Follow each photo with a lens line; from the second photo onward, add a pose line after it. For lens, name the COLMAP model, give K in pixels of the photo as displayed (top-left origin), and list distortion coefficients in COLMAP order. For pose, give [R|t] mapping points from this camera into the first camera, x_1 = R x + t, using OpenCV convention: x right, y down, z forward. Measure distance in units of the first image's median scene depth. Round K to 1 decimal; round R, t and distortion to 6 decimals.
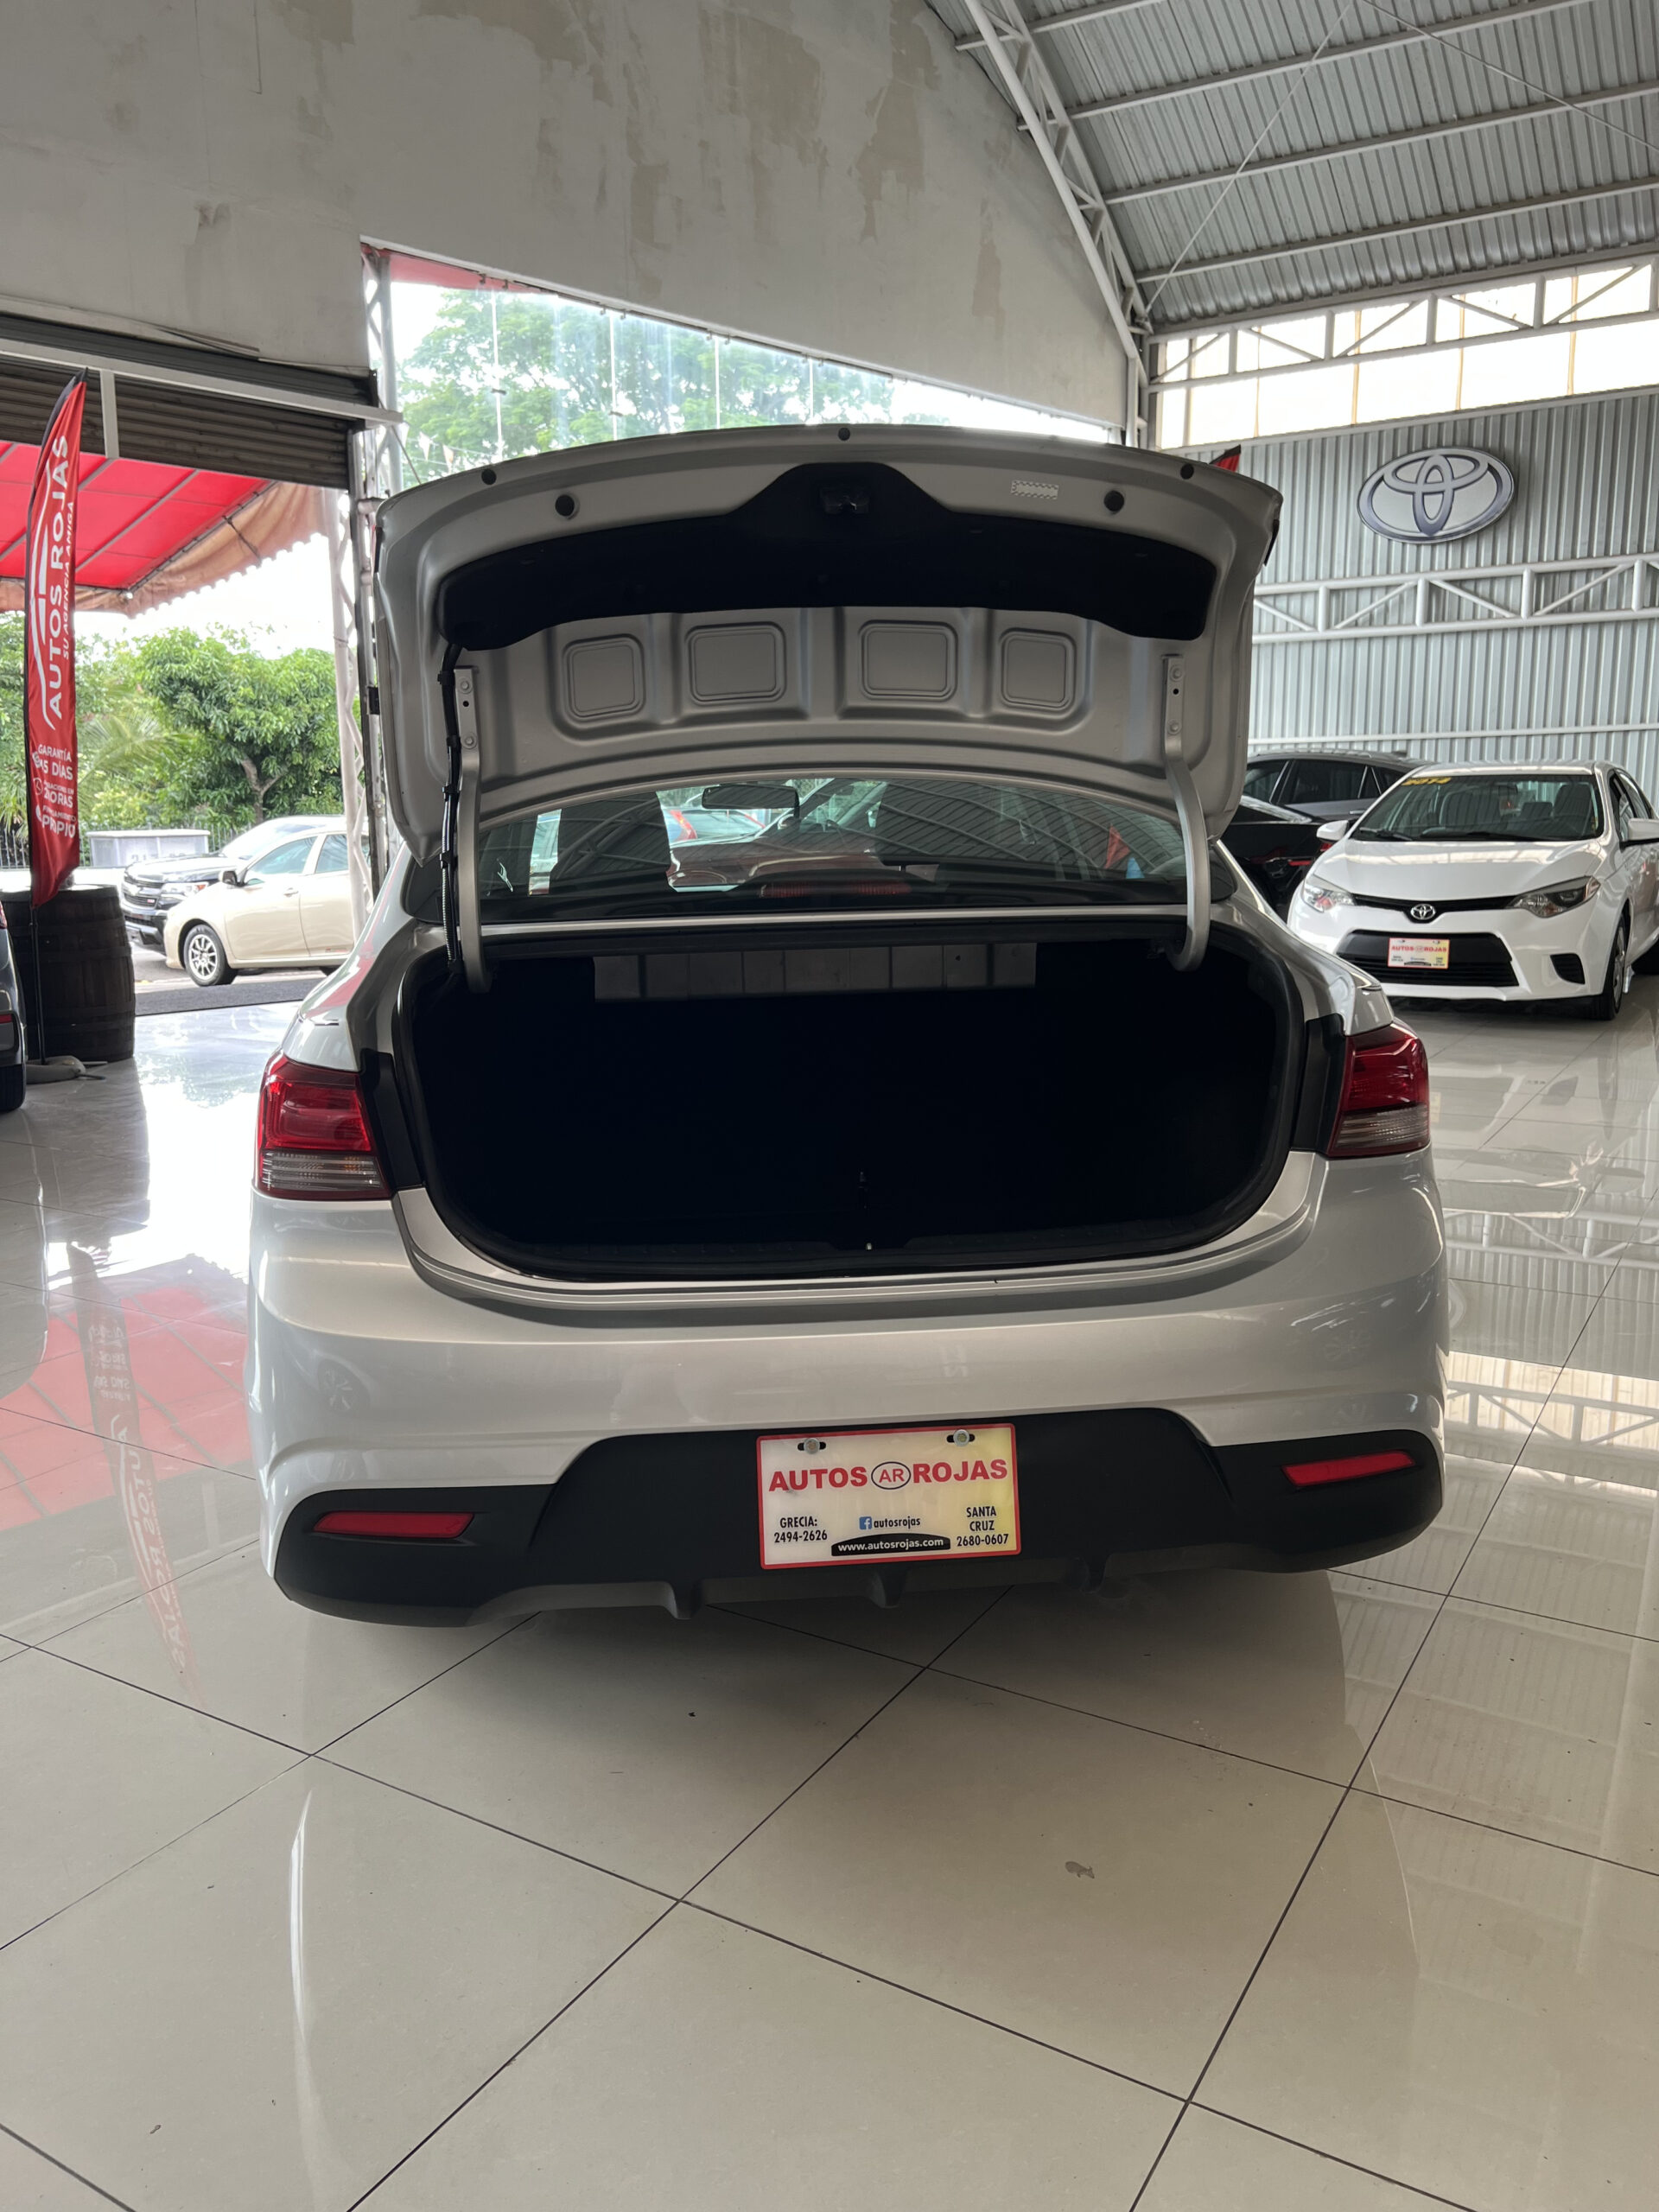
lens RADIAL K [[1659.2, 0, 830.6], [0, 1659.2, 1119.3], [0, 0, 1]] dist [0.064187, -0.080009]
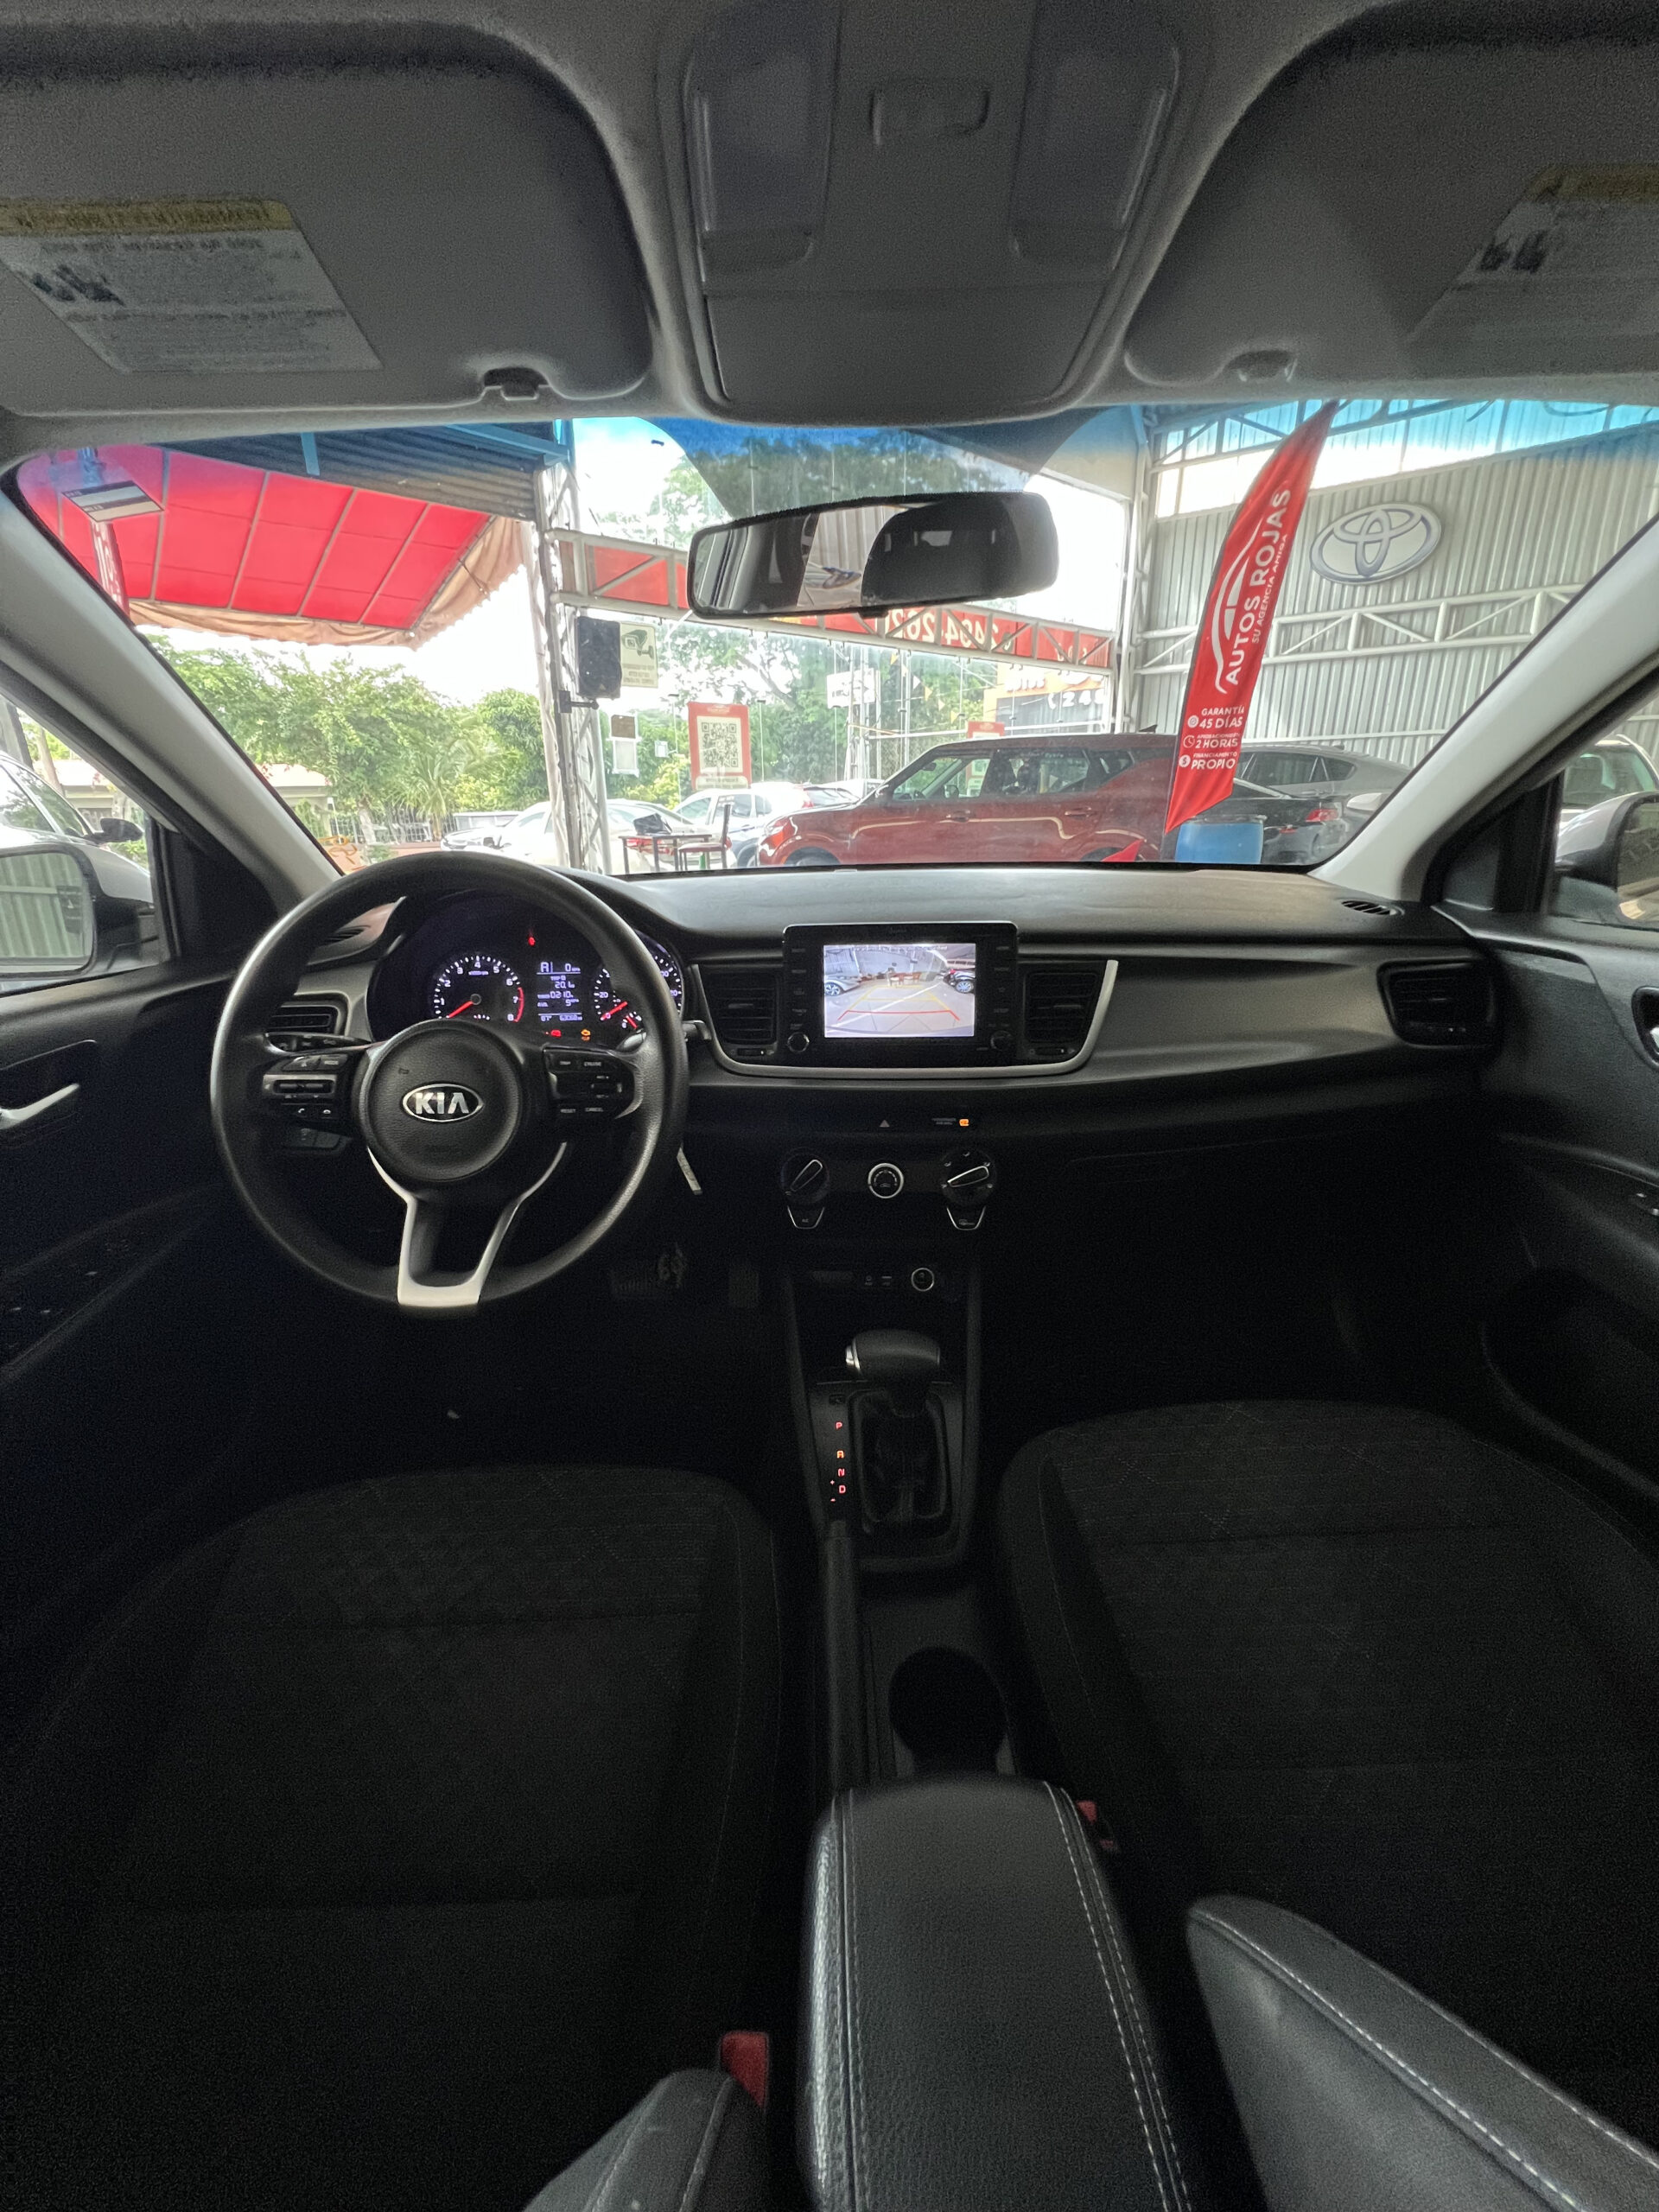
lens RADIAL K [[880.2, 0, 839.3], [0, 880.2, 1118.2], [0, 0, 1]] dist [0.000218, -0.000102]
pose [[0.998105, 0.019986, -0.058201, -0.011101], [-0.010407, 0.986989, 0.160449, -0.033752], [0.060651, -0.159540, 0.985327, 0.226556]]
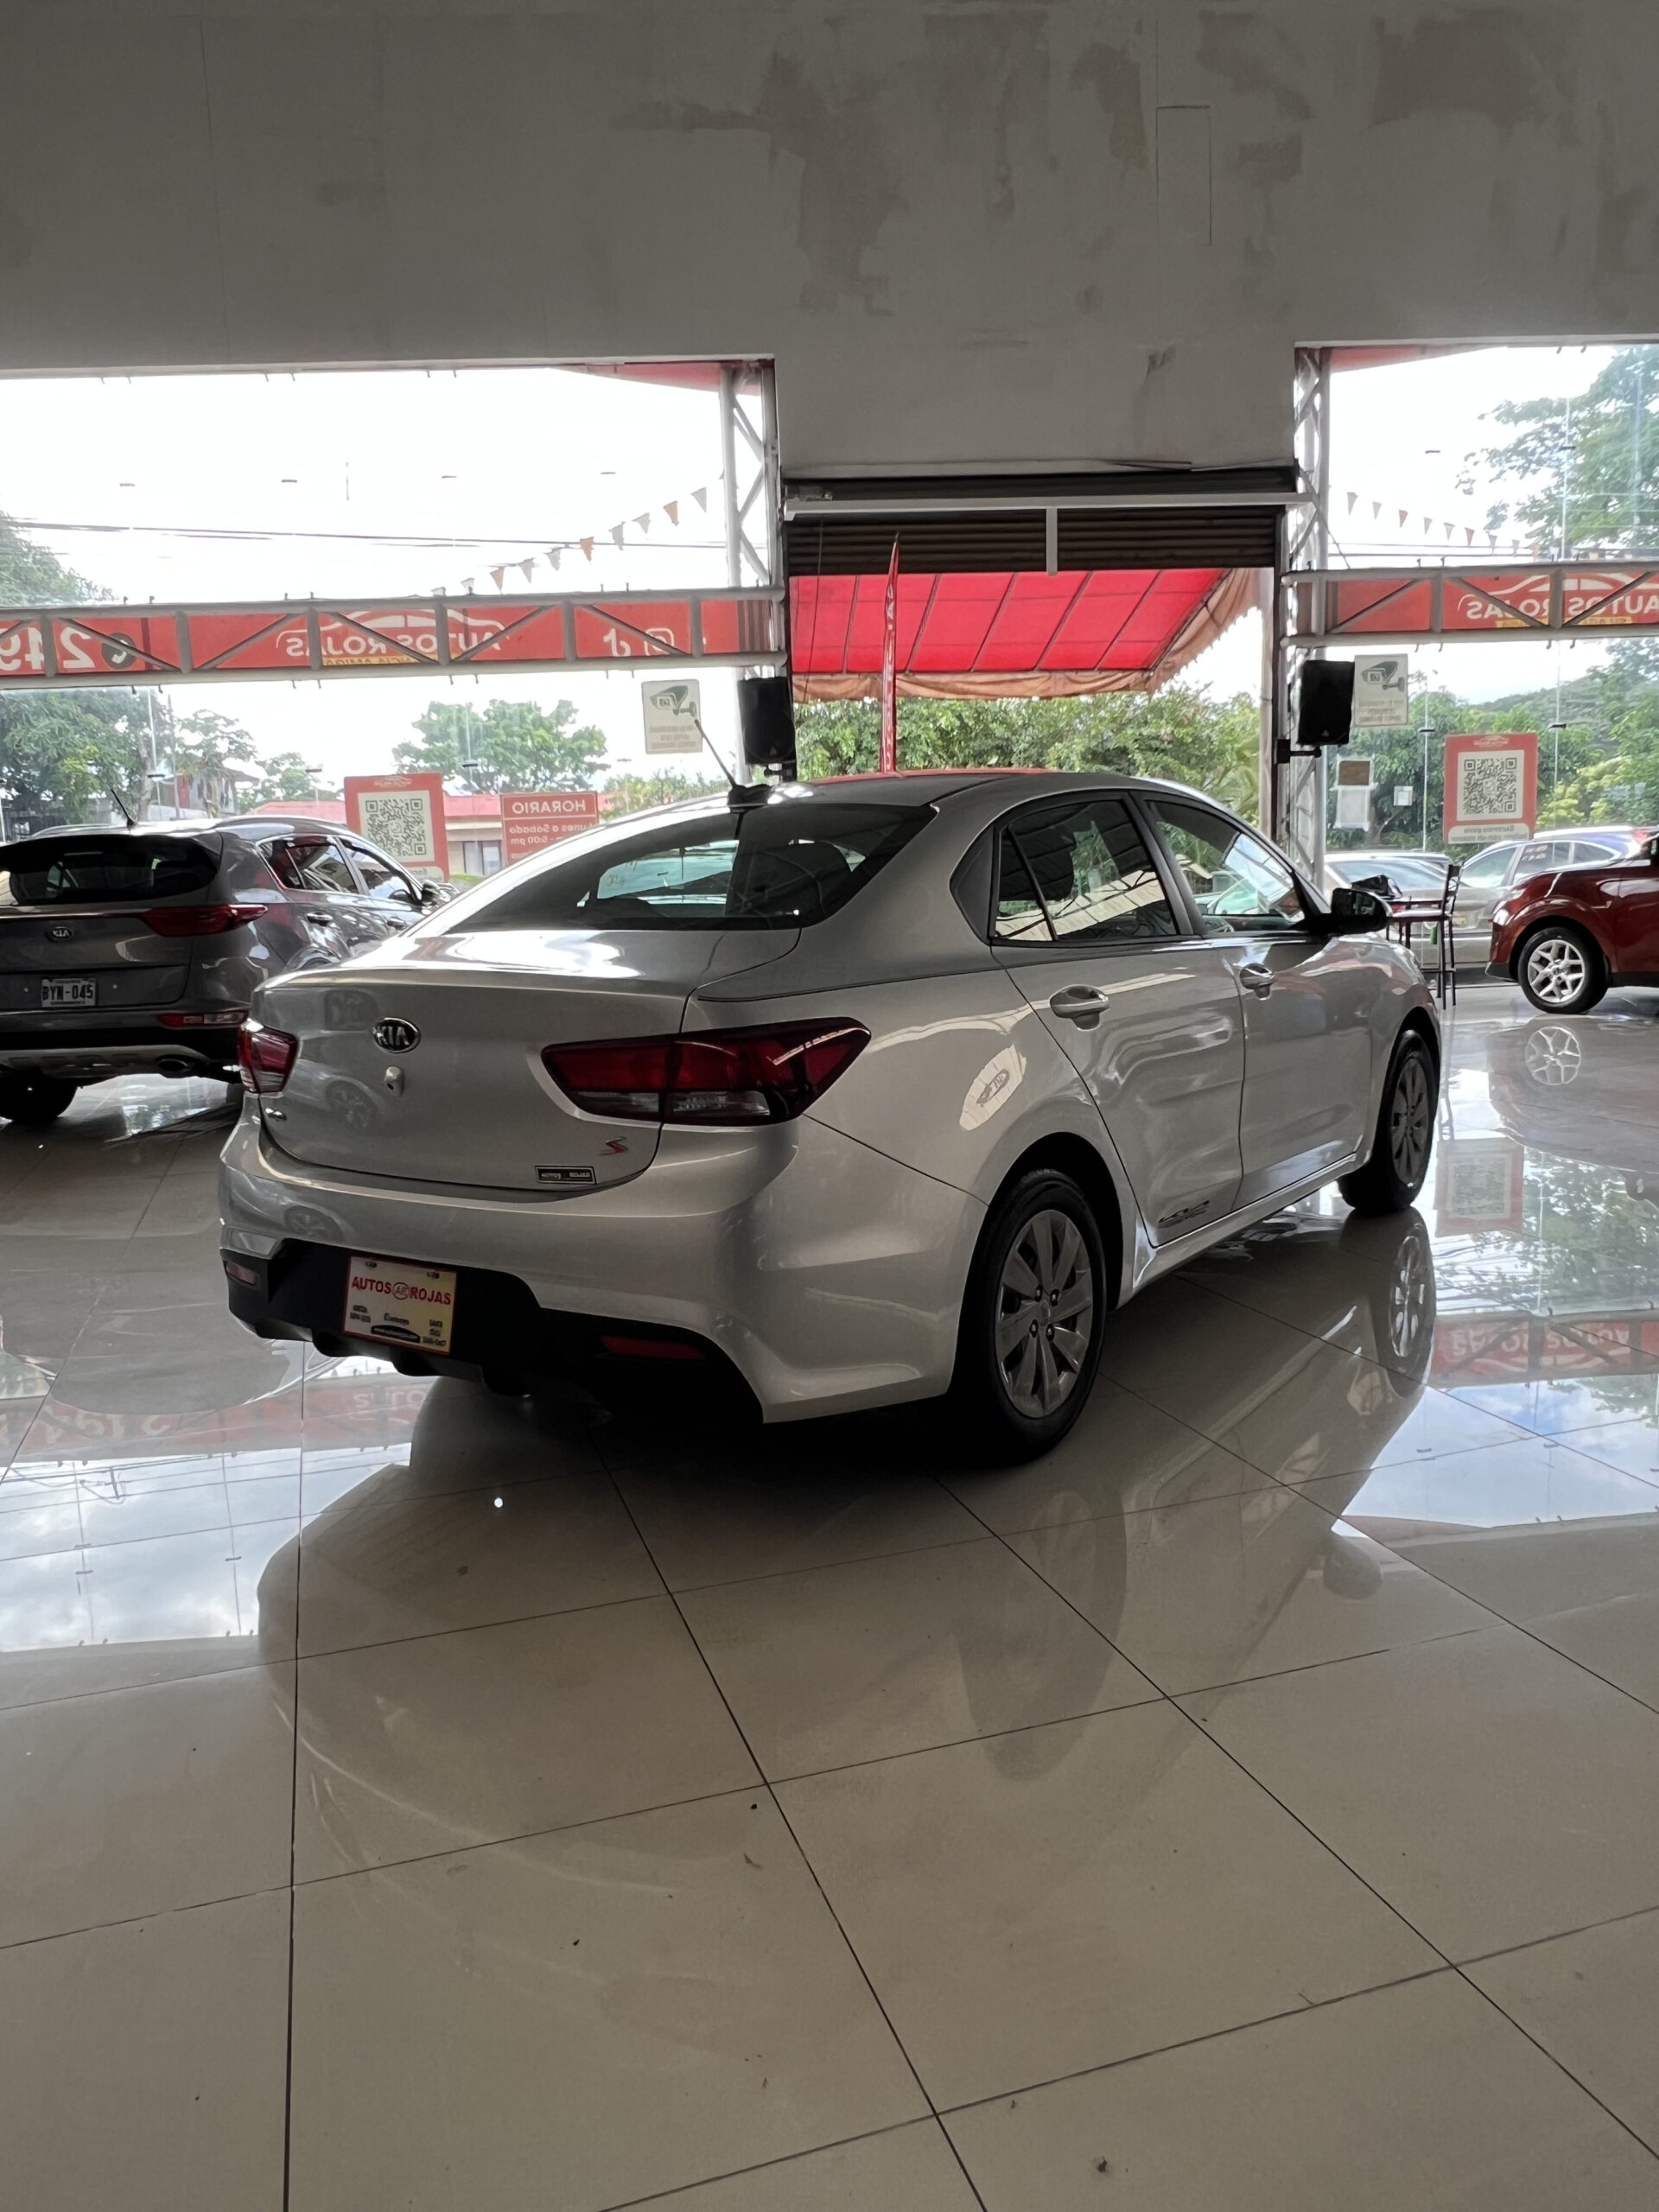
lens RADIAL K [[1585.2, 0, 826.6], [0, 1585.2, 1098.4], [0, 0, 1]] dist [-0.003330, 0.005670]
pose [[0.755462, 0.079004, -0.650412, 0.158423], [-0.094307, 0.995478, 0.011379, -0.003122], [0.648370, 0.052742, 0.759496, 0.011878]]
